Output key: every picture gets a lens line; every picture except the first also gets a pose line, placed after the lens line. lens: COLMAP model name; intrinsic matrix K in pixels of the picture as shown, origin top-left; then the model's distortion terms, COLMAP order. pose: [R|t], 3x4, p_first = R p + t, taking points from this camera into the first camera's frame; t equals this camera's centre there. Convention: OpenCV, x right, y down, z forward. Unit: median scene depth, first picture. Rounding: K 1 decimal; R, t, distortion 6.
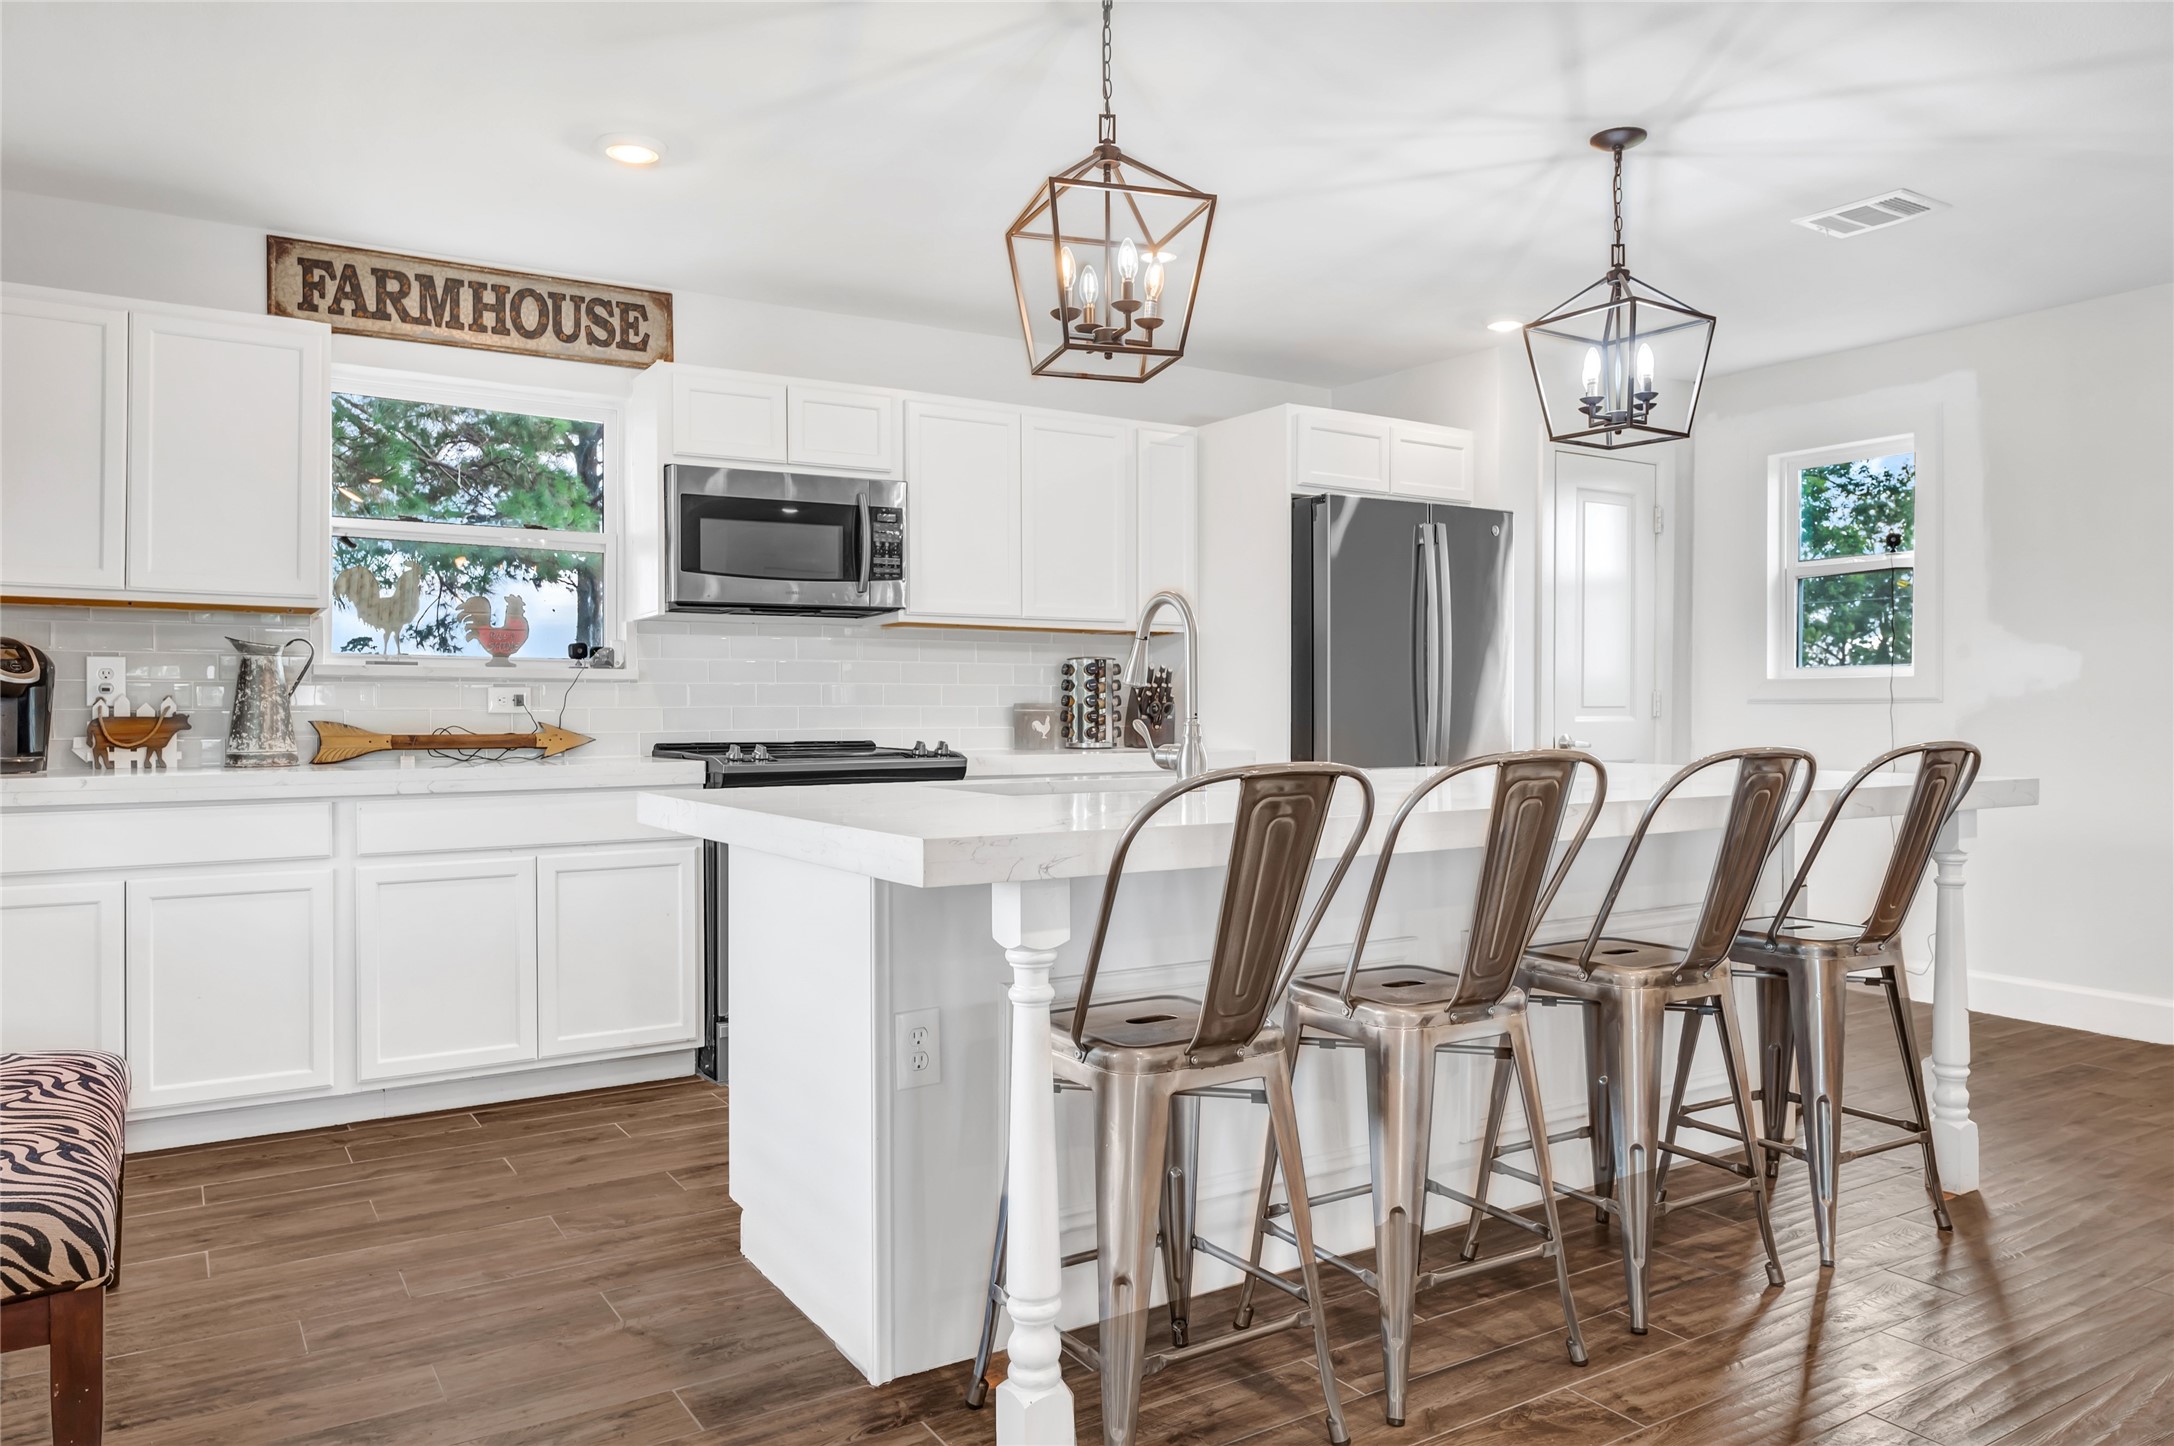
lens RADIAL K [[1508.9, 0, 1128.3], [0, 1508.9, 713.6], [0, 0, 1]] dist [0.002892, -0.000191]
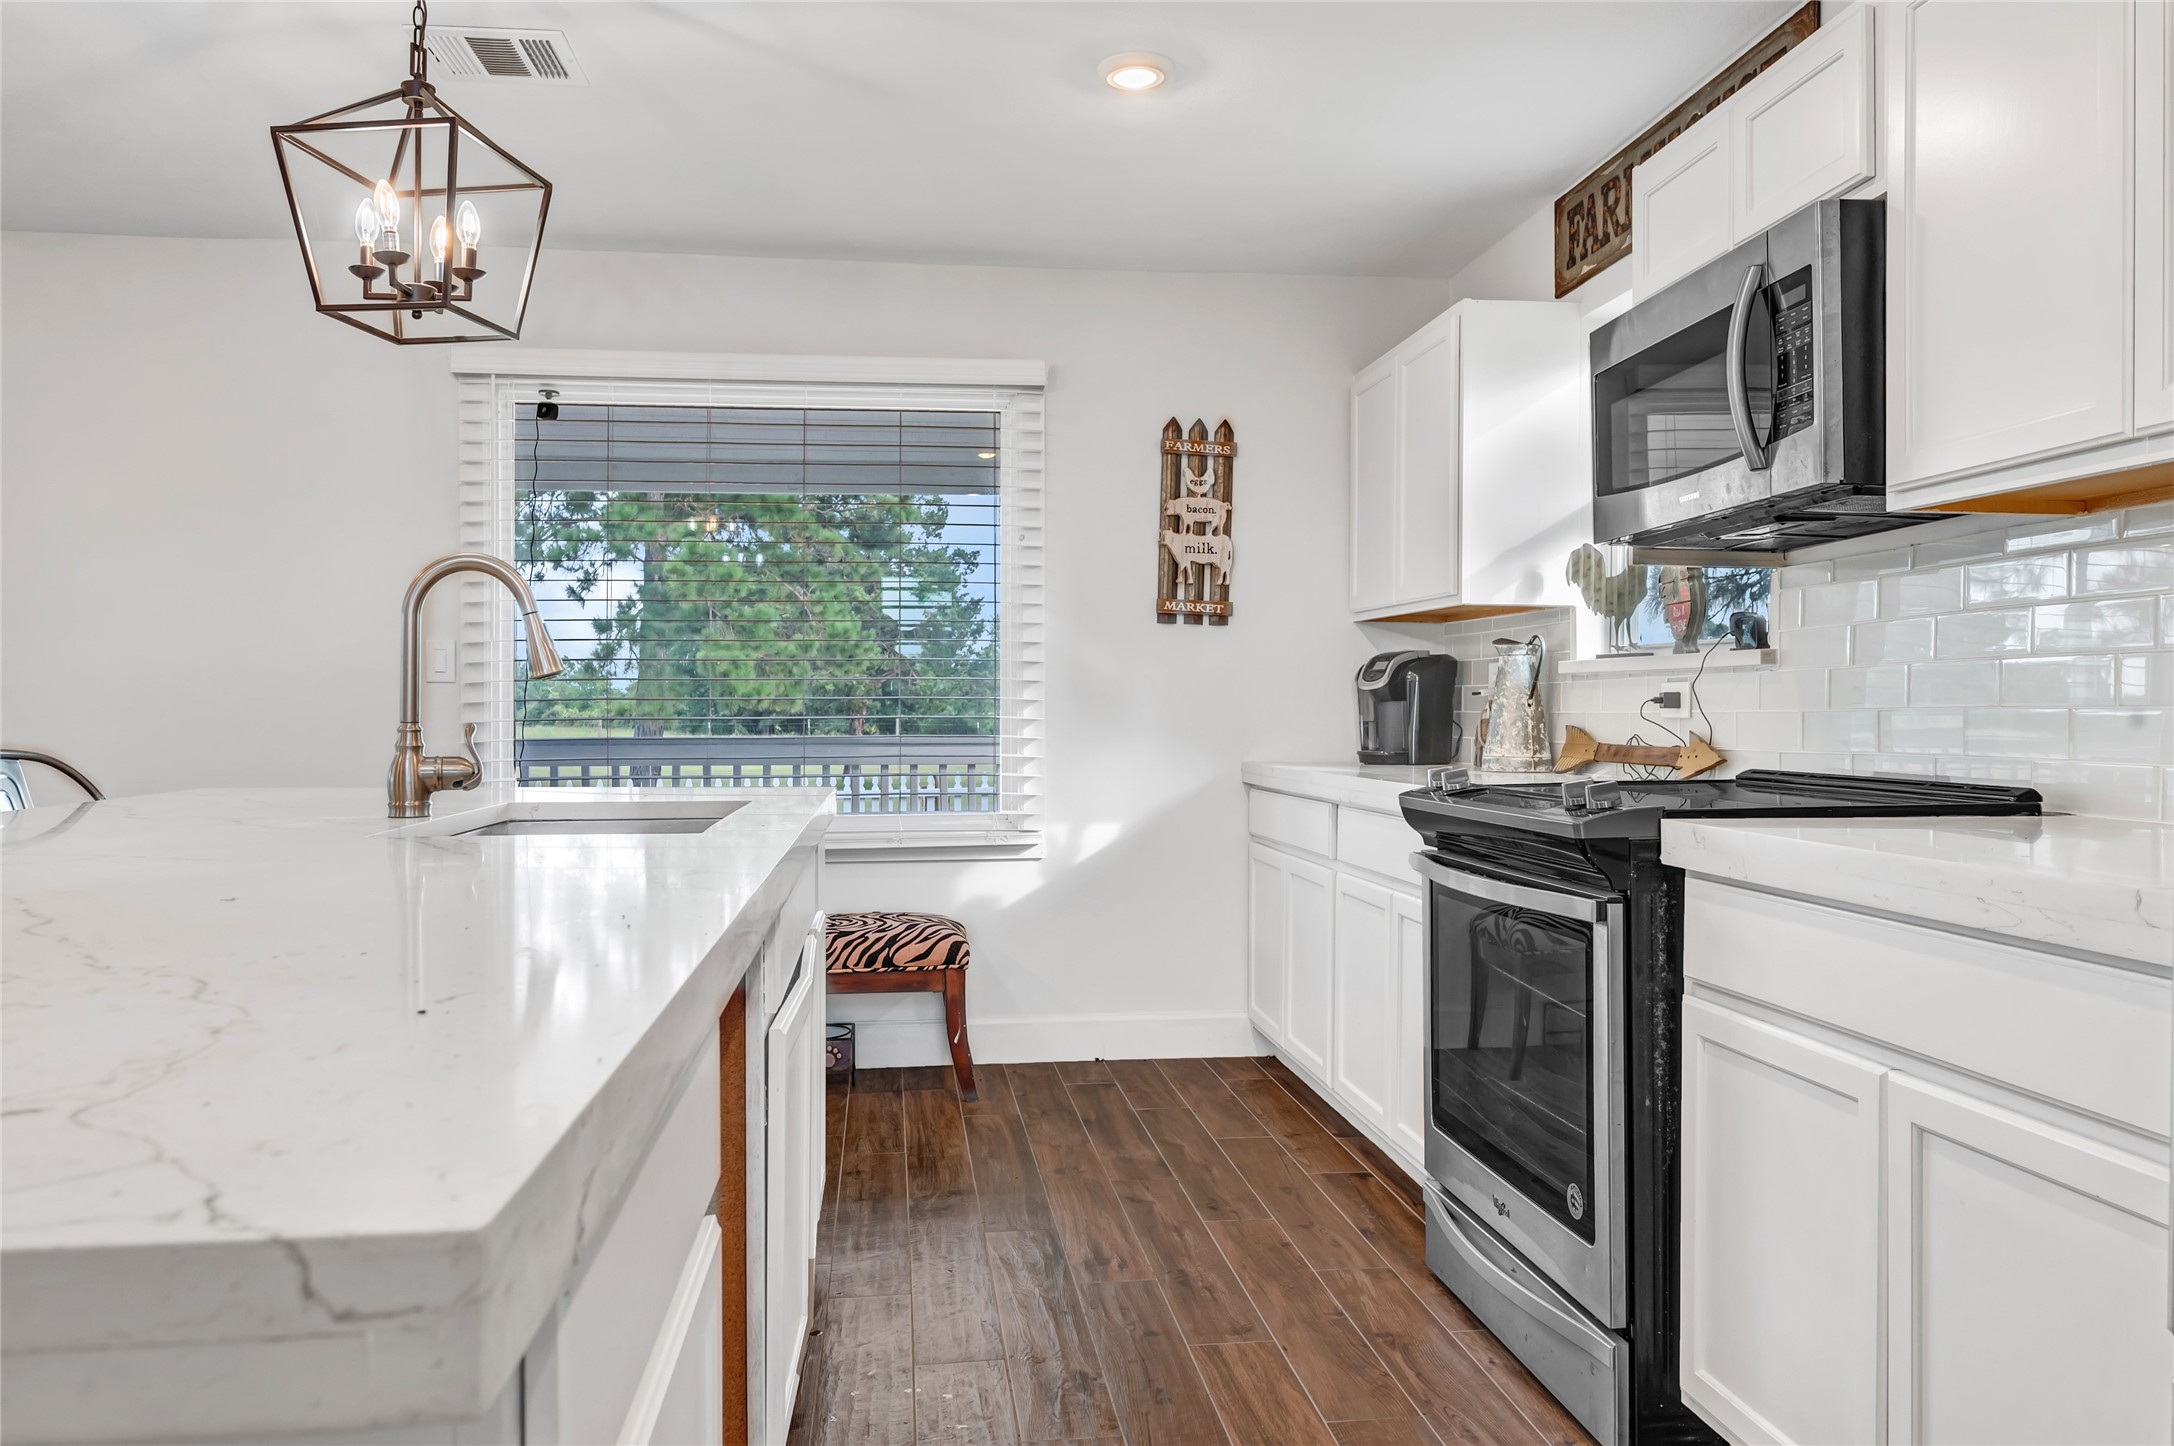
lens RADIAL K [[1527.1, 0, 1054.8], [0, 1527.1, 706.1], [0, 0, 1]] dist [0.008461, 0.000760]
pose [[-0.463532, -0.001818, -0.886078, 0.378535], [-0.004665, 0.999989, 0.000389, -0.004765], [0.886068, 0.004314, -0.463535, 1.079533]]
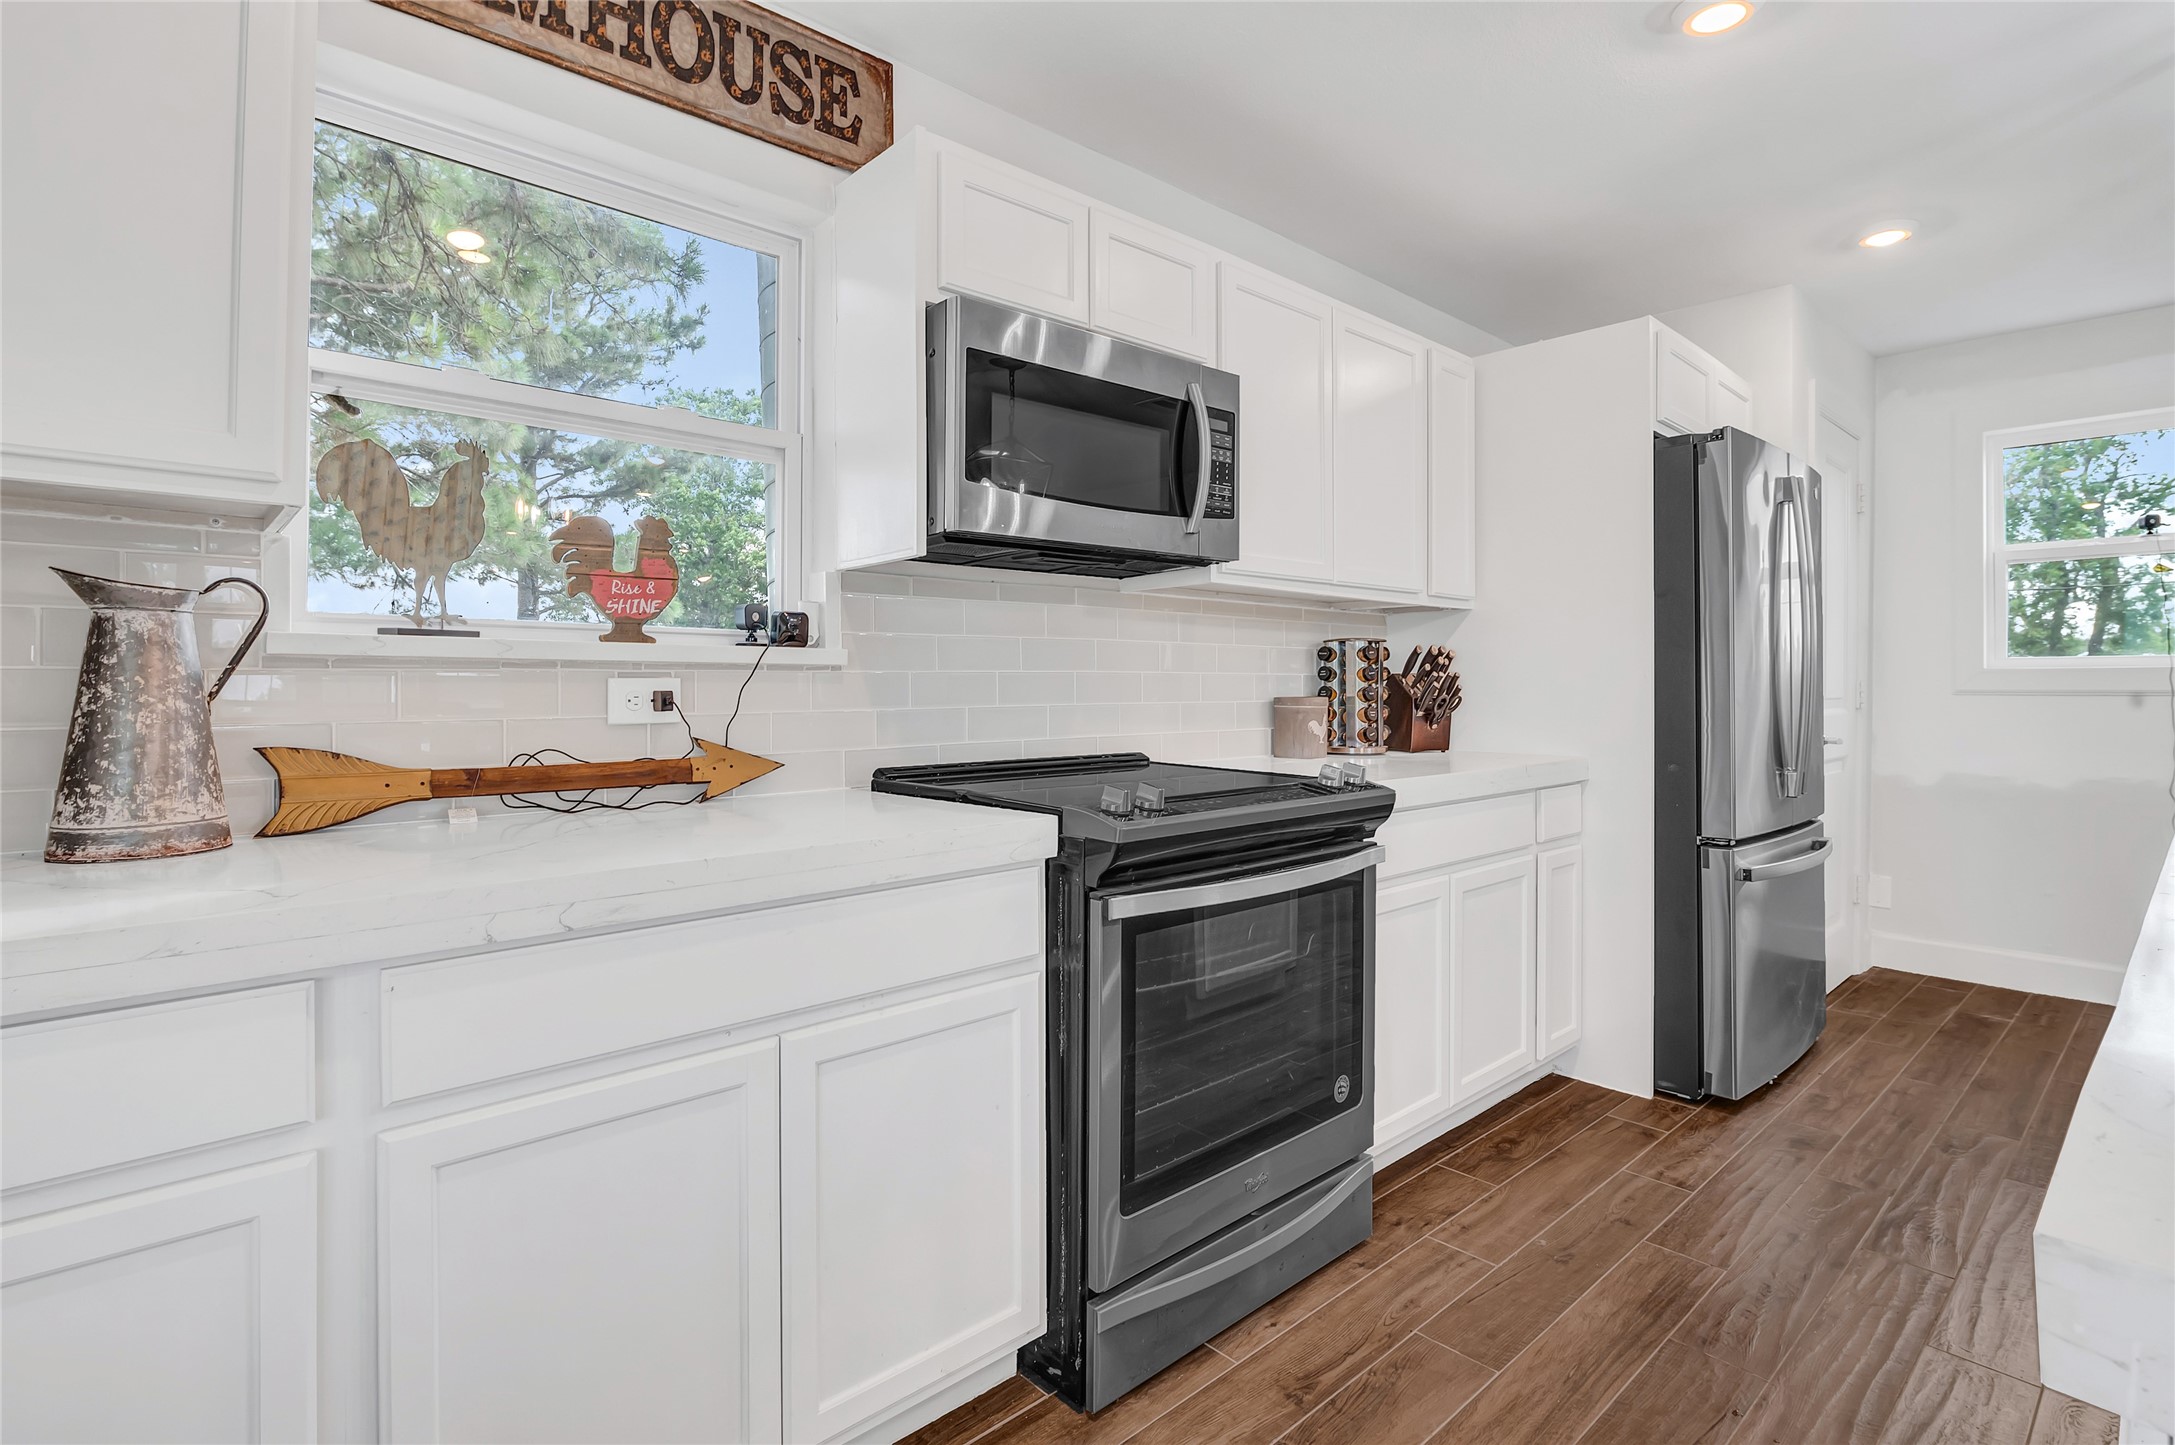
lens RADIAL K [[1074.6, 0, 1092.5], [0, 1074.6, 672.9], [0, 0, 1]] dist [-0.002834, -0.000487]
pose [[0.986113, 0.002989, 0.166048, -0.311559], [-0.000740, 0.999907, -0.013604, -0.013996], [-0.166073, 0.013292, 0.986024, 0.572733]]
